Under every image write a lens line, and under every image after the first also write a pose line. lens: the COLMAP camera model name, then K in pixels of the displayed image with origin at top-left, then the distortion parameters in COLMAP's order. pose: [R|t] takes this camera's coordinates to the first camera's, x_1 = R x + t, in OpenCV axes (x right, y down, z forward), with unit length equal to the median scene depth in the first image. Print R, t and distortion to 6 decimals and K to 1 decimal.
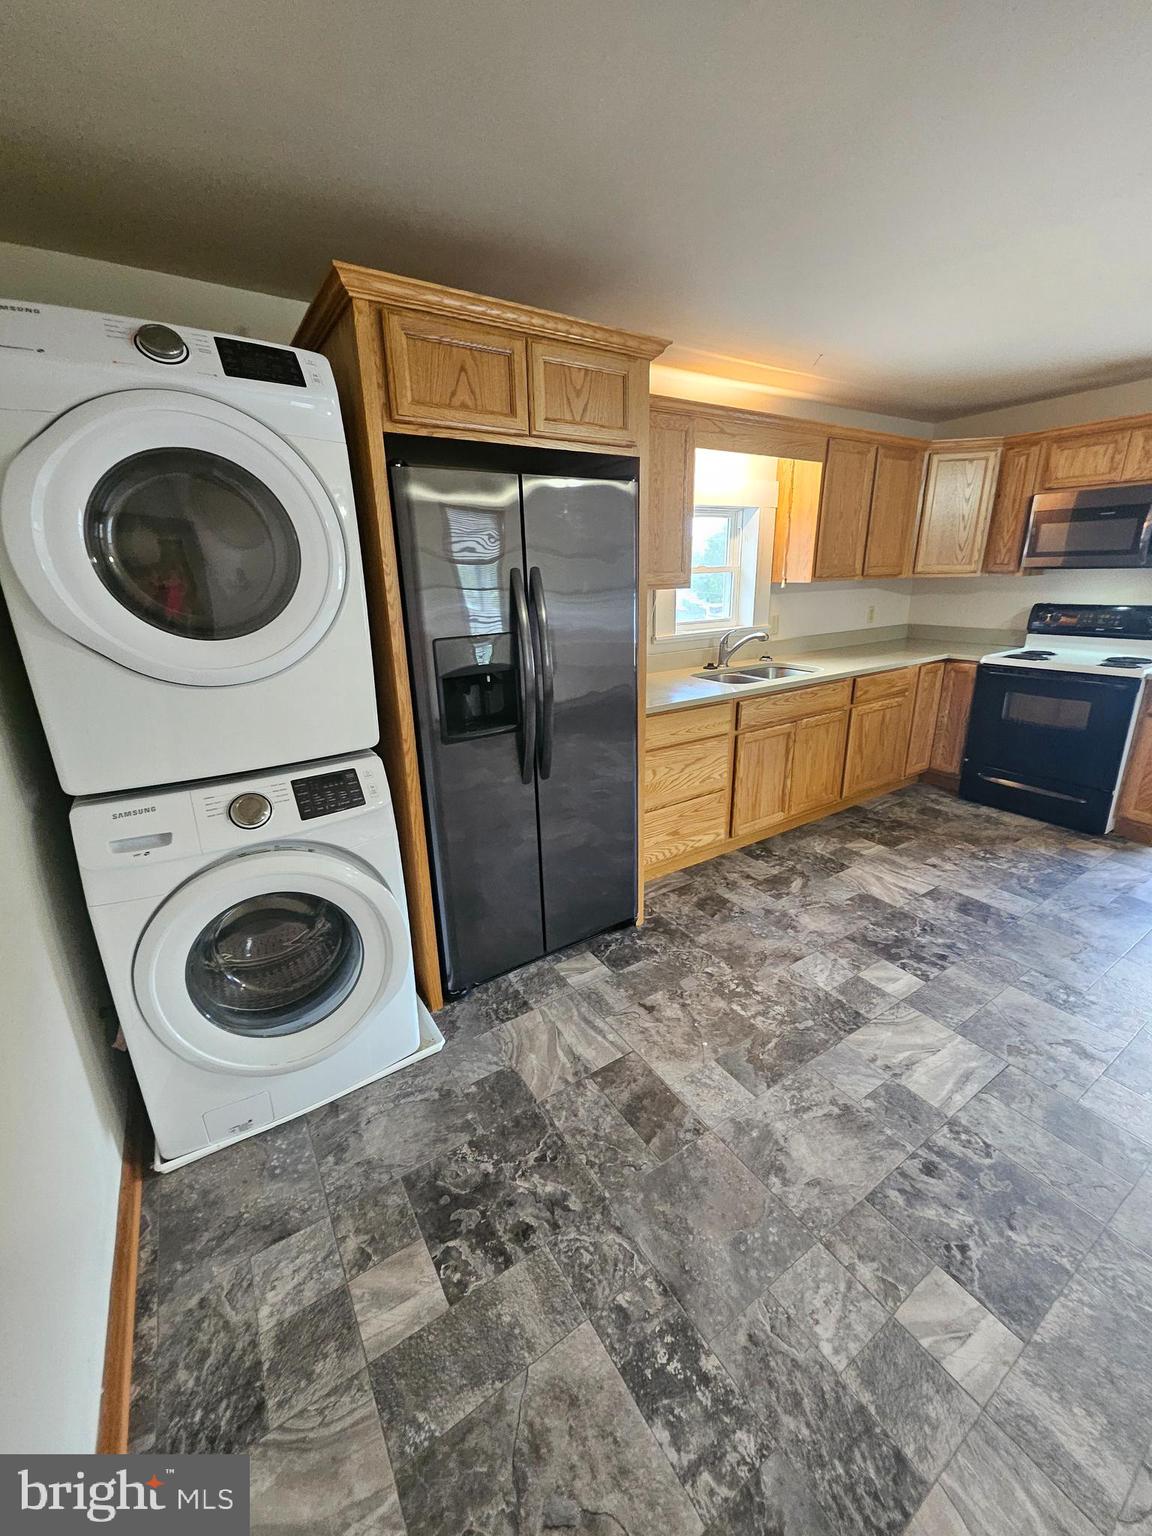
lens RADIAL K [[608.9, 0, 571.7], [0, 608.9, 760.2], [0, 0, 1]] dist [0.002078, -0.000816]
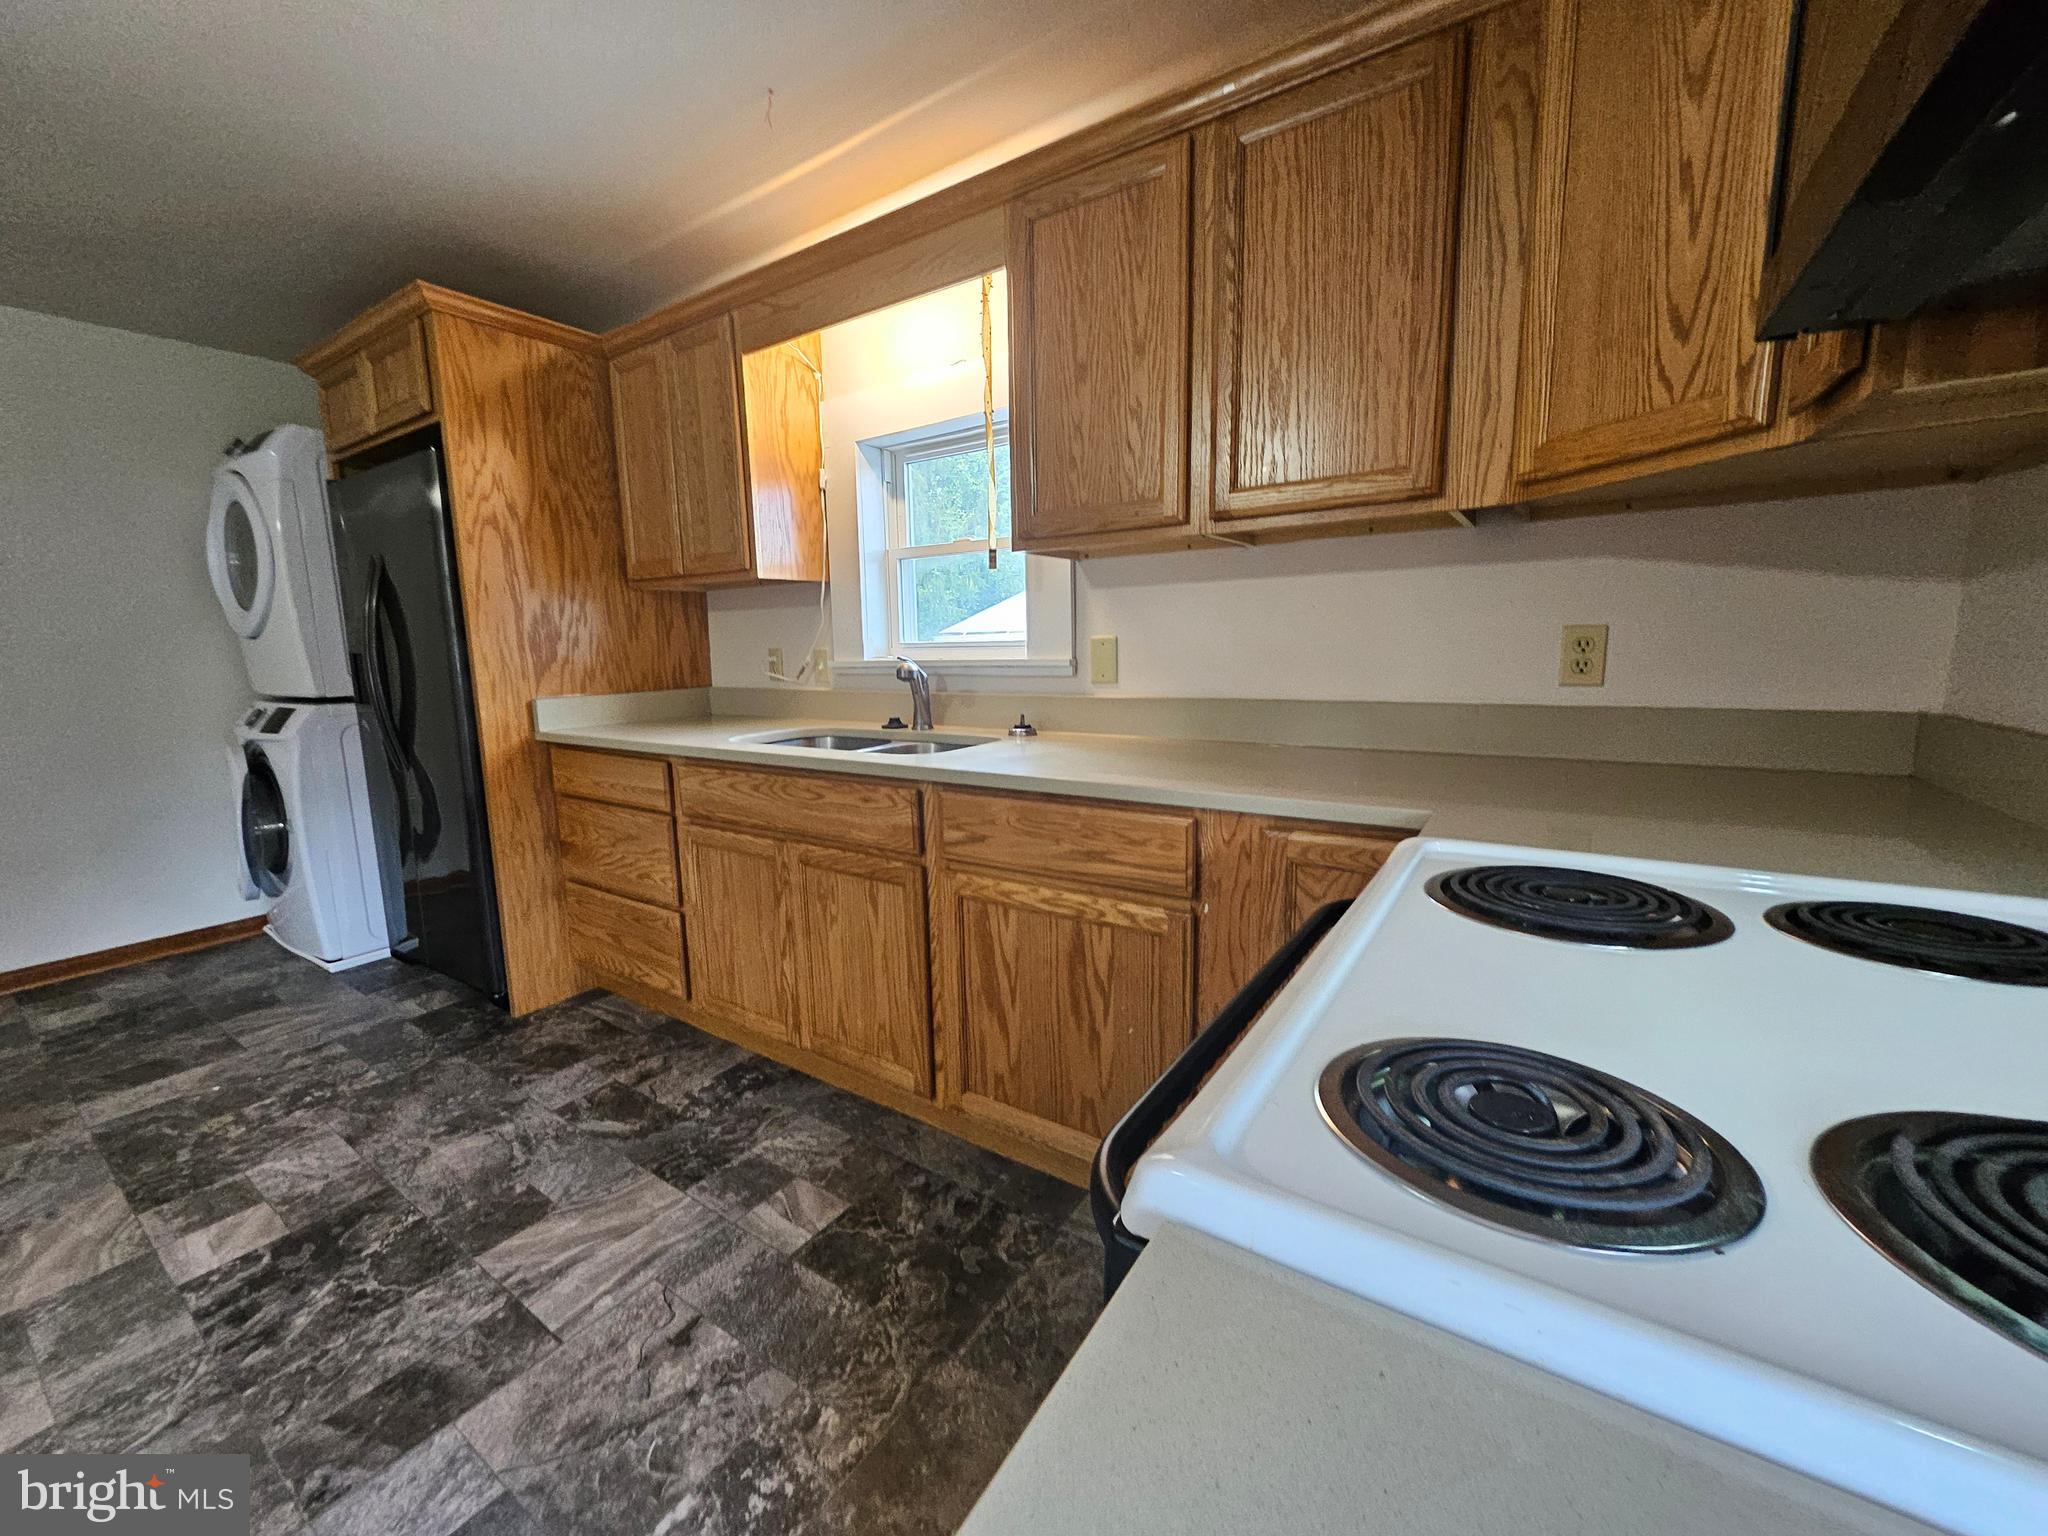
lens RADIAL K [[811.9, 0, 1013.6], [0, 811.9, 767.3], [0, 0, 1]] dist [0.002078, -0.000816]
pose [[0.382137, 0.157695, -0.910551, 1.093072], [-0.267093, 0.962127, 0.054535, -0.218814], [0.884665, 0.222362, 0.409783, 0.969354]]
